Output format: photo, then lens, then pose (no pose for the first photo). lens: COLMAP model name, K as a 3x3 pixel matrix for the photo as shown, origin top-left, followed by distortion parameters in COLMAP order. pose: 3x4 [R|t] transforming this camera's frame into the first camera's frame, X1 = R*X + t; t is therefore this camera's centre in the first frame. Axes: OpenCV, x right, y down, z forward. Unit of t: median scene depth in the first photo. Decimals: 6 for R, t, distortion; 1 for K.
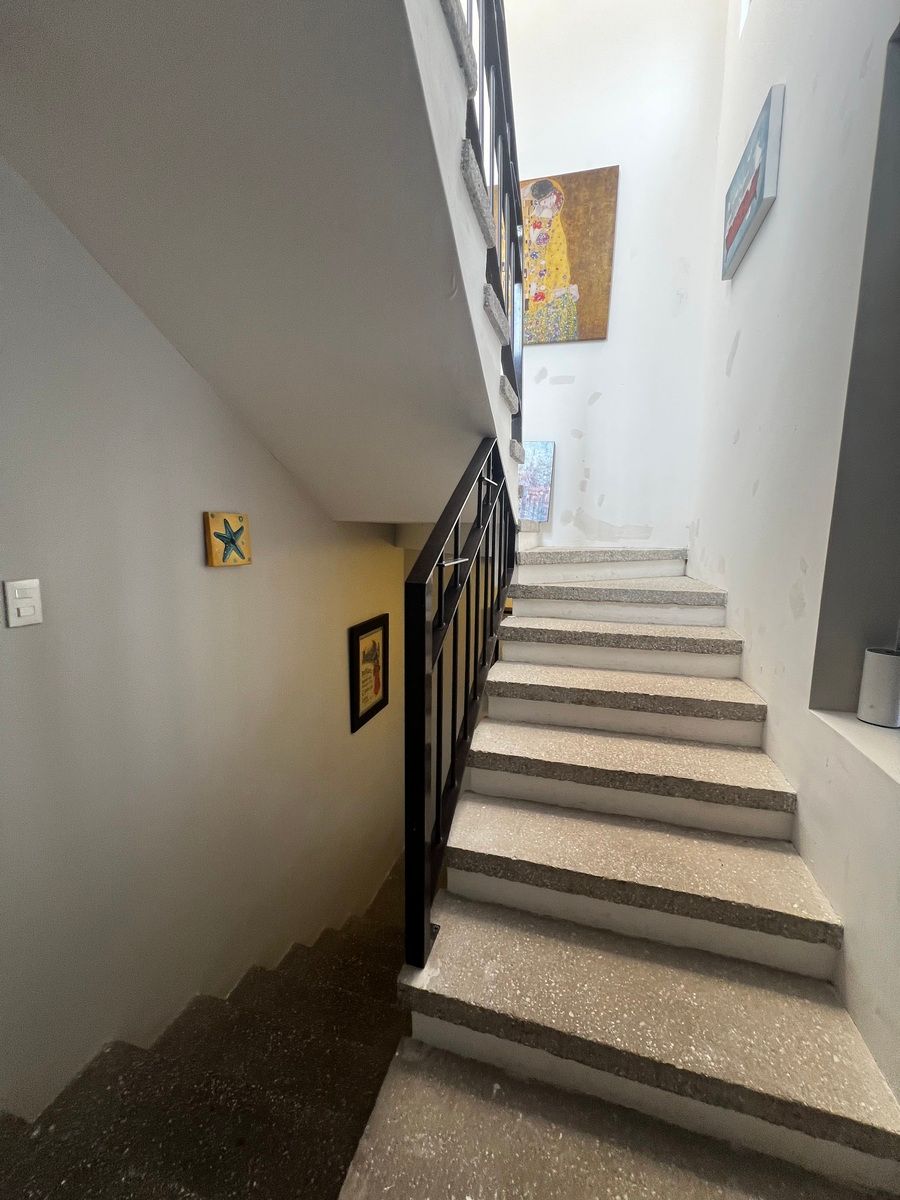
lens RADIAL K [[479.3, 0, 452.8], [0, 479.3, 595.8], [0, 0, 1]] dist [-0.000424, 0.000043]
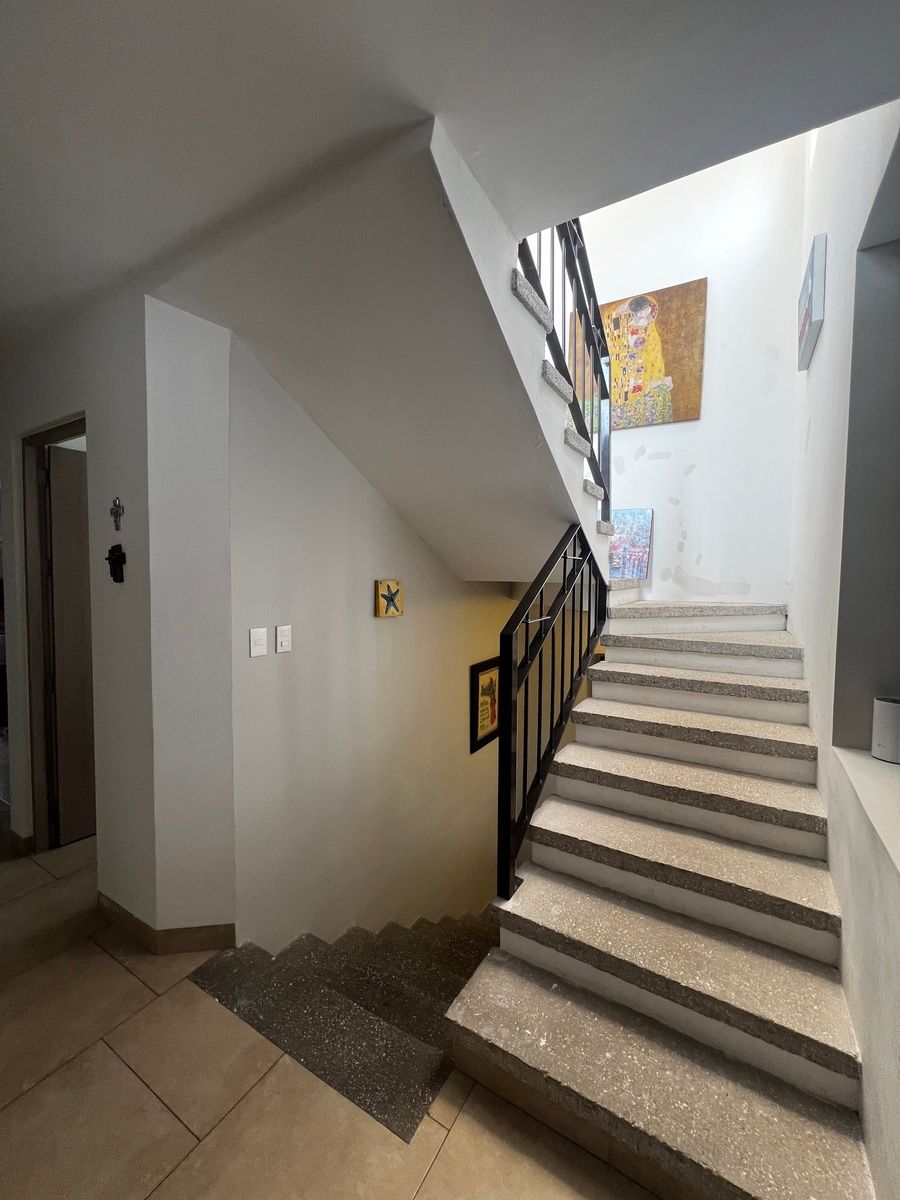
lens RADIAL K [[479.3, 0, 453.7], [0, 479.3, 594.9], [0, 0, 1]] dist [-0.000424, 0.000043]
pose [[0.965356, 0.007145, -0.260838, 0.105587], [-0.031332, 0.995566, -0.088689, -0.006051], [0.259047, 0.093790, 0.961300, -0.371668]]
